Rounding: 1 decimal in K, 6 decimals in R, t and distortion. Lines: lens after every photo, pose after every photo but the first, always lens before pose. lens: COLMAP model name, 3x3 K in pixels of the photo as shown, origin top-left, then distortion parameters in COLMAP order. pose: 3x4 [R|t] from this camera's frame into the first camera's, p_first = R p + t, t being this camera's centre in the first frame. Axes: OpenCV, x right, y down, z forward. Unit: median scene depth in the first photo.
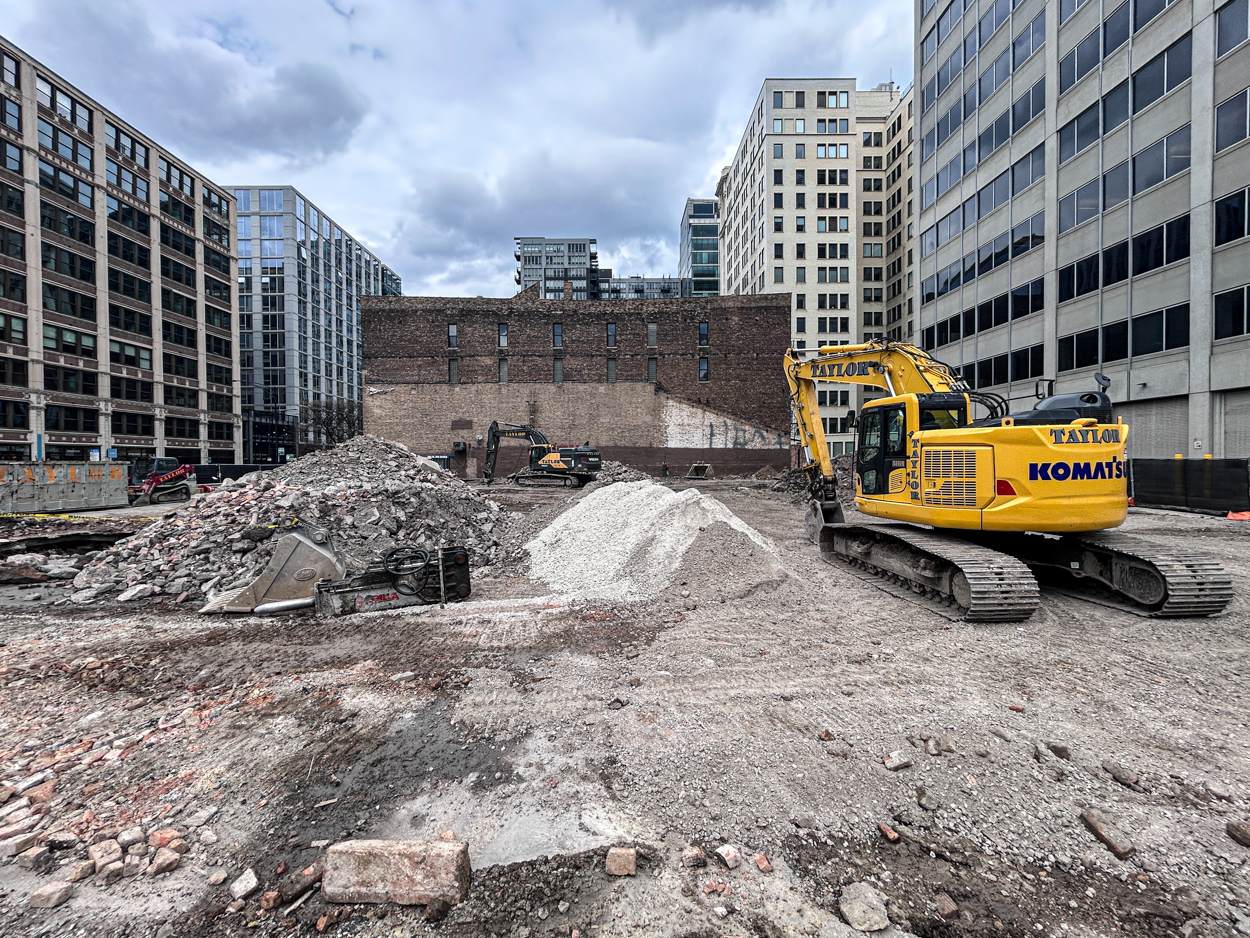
lens RADIAL K [[516.4, 0, 620.6], [0, 516.4, 468.4], [0, 0, 1]] dist [-0.006401, 0.004479]
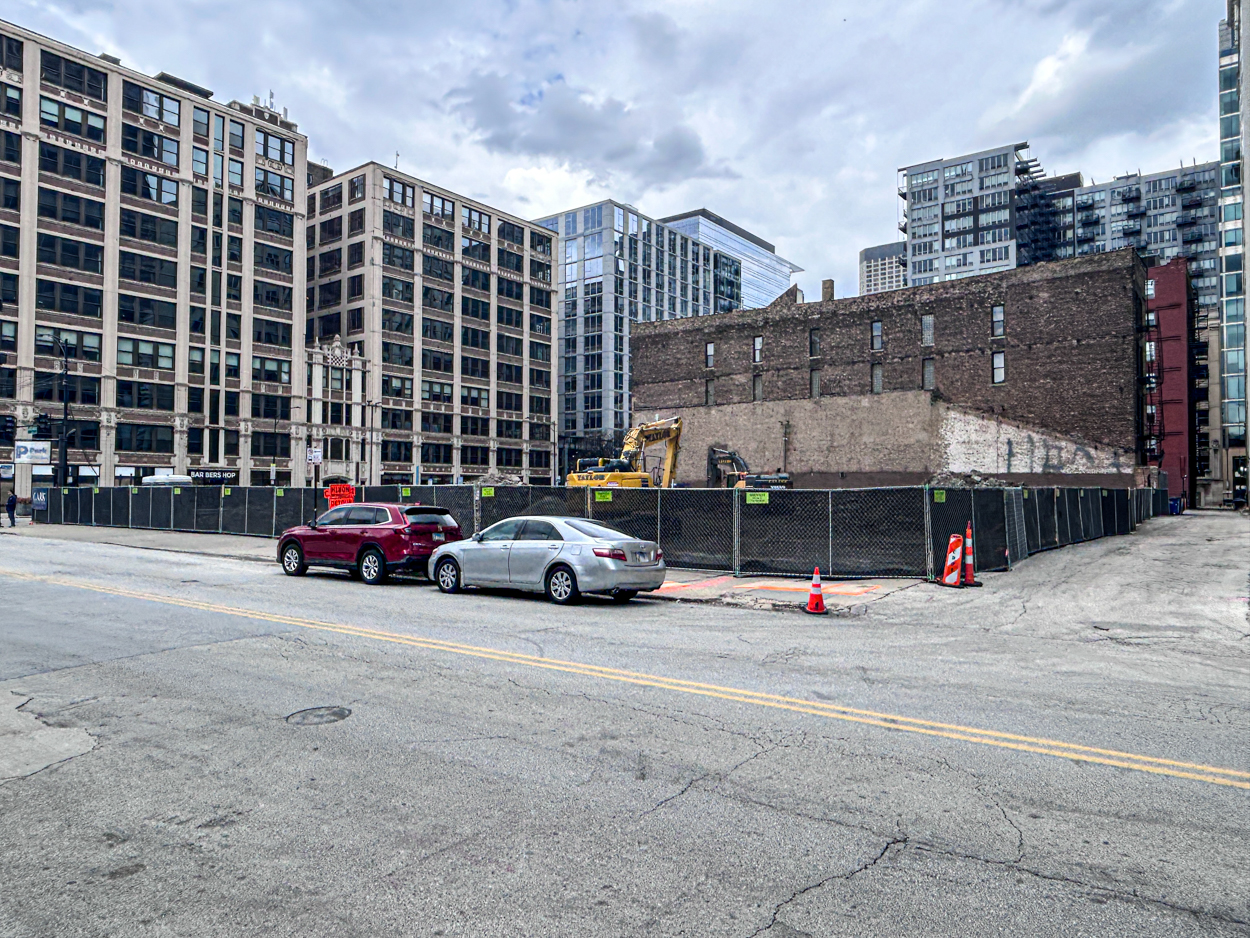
lens RADIAL K [[809.5, 0, 619.2], [0, 809.5, 478.3], [0, 0, 1]] dist [0.006236, -0.004669]
pose [[0.795692, -0.002671, -0.605696, 0.435023], [-0.011898, 0.999728, -0.020039, -0.001045], [0.605585, 0.023151, 0.795444, -0.267090]]
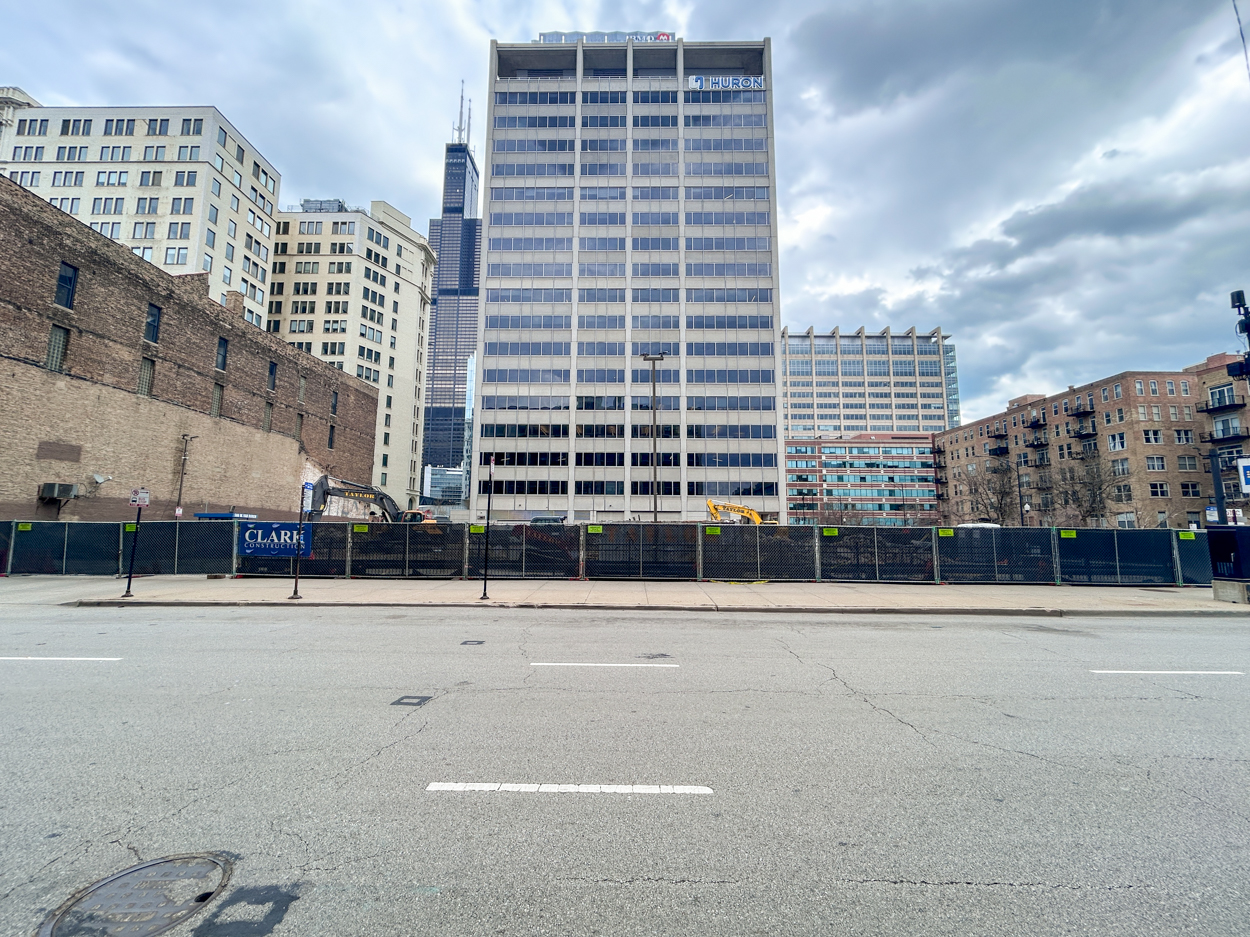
lens RADIAL K [[516.4, 0, 616.3], [0, 516.4, 474.5], [0, 0, 1]] dist [-0.006401, 0.004479]
pose [[0.031454, 0.122348, 0.991989, -0.816372], [-0.001033, 0.992483, -0.122376, 0.003875], [-0.999505, 0.002825, 0.031344, 0.409046]]
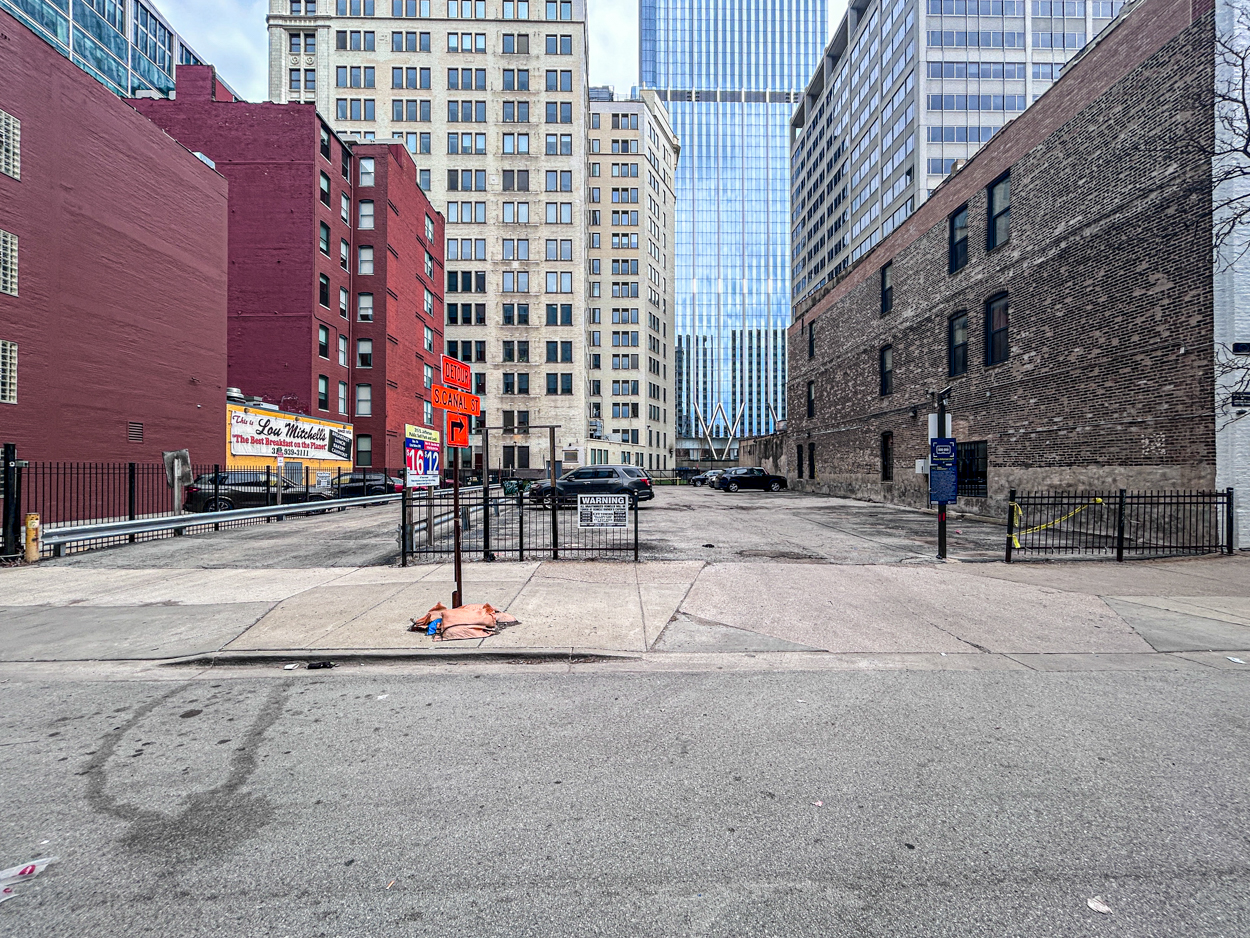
lens RADIAL K [[516.4, 0, 628.1], [0, 516.4, 478.3], [0, 0, 1]] dist [-0.006401, 0.004479]
pose [[-0.019405, 0.000399, 0.999812, -0.704549], [0.022003, 0.999758, 0.000028, -0.000582], [-0.999570, 0.021999, -0.019409, 1.507580]]
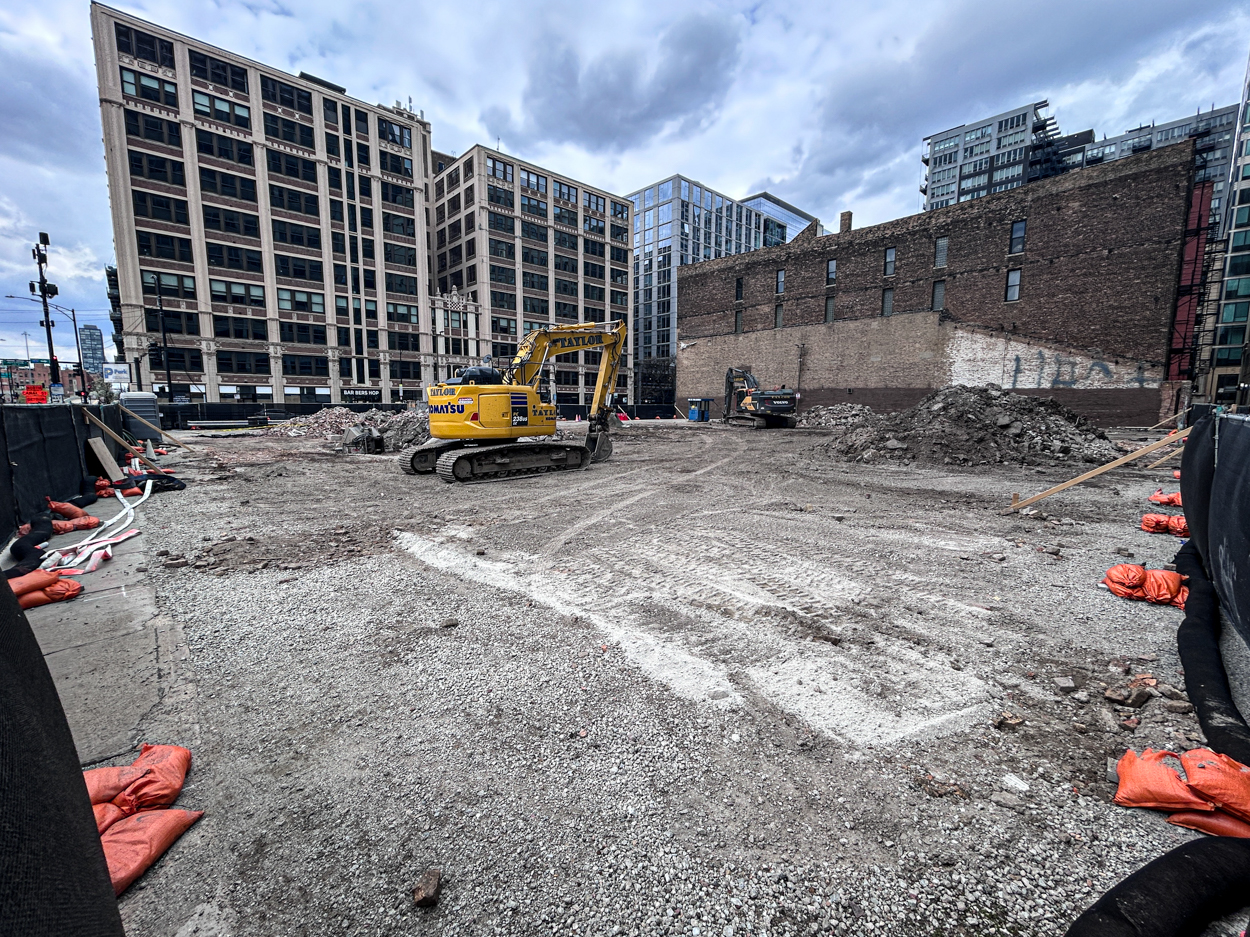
lens RADIAL K [[516.4, 0, 621.4], [0, 516.4, 470.6], [0, 0, 1]] dist [-0.006401, 0.004479]
pose [[0.682437, 0.101456, -0.723869, 0.346208], [-0.013014, 0.991850, 0.126747, -0.007070], [0.730829, -0.077077, 0.678195, 0.028338]]
